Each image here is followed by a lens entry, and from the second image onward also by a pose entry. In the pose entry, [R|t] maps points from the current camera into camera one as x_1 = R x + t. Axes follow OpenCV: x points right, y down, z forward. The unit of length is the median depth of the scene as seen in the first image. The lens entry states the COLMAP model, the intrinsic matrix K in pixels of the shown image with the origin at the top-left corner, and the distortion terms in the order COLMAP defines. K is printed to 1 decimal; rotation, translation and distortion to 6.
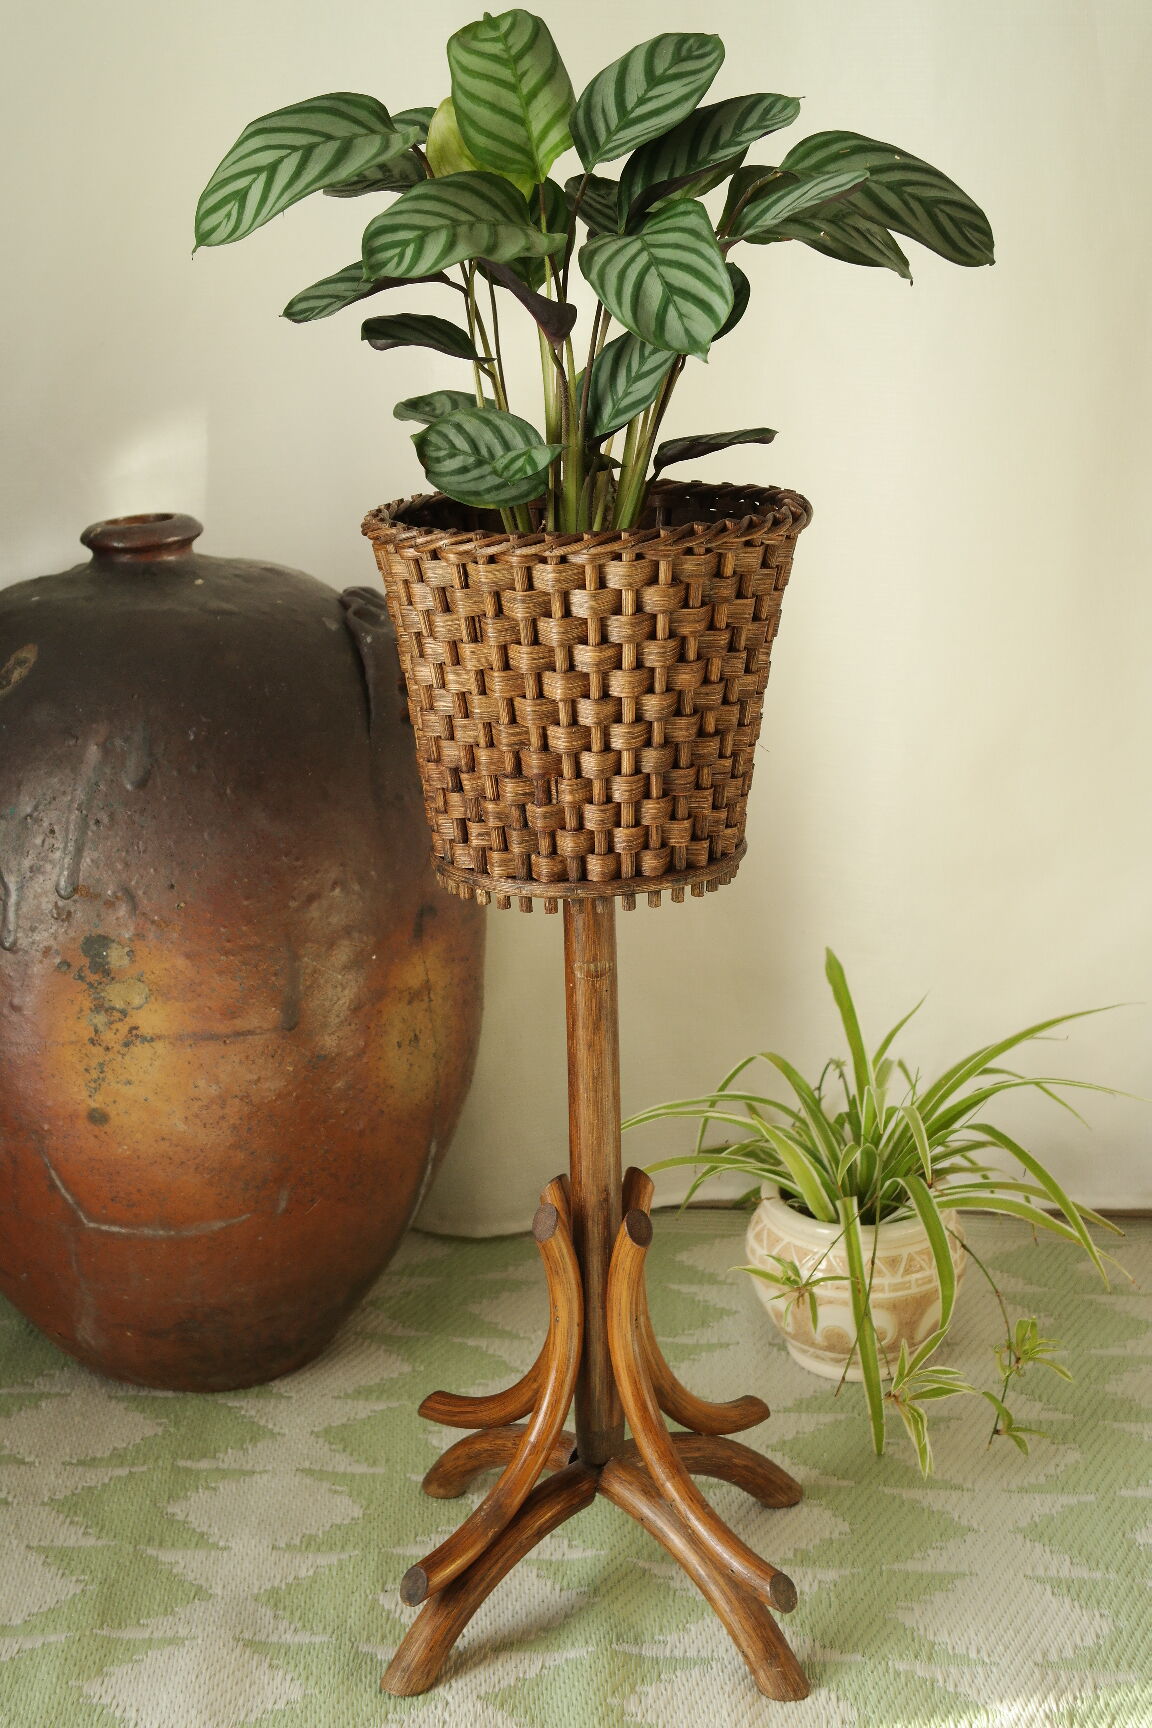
lens RADIAL K [[2598.9, 0, 580.3], [0, 2598.9, 861.9], [0, 0, 1]] dist [-0.020147, 0.000000]
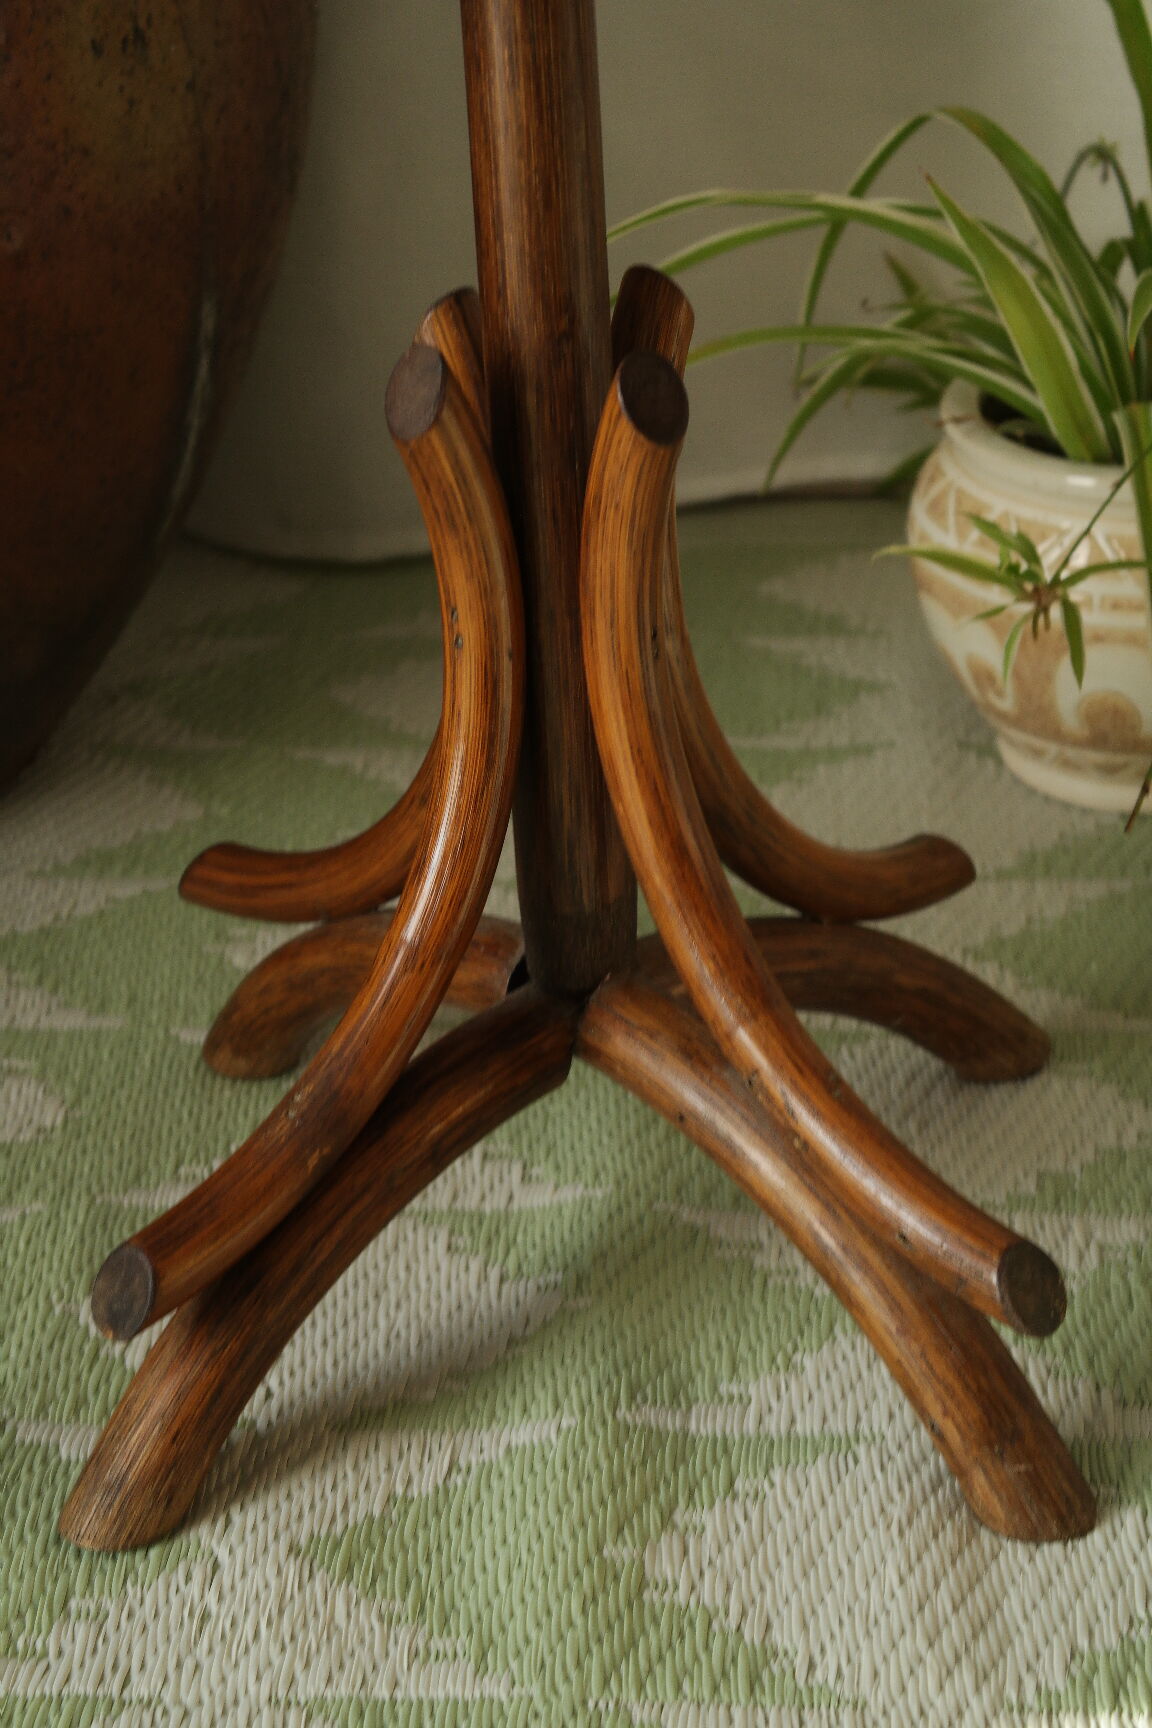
lens RADIAL K [[3472.1, 0, 579.1], [0, 3472.1, 873.8], [0, 0, 1]] dist [0.103280, 0.000000]
pose [[0.999433, -0.026049, -0.021356, 0.020800], [0.029508, 0.982832, 0.182130, 0.115729], [0.016245, -0.182657, 0.983042, 0.470448]]
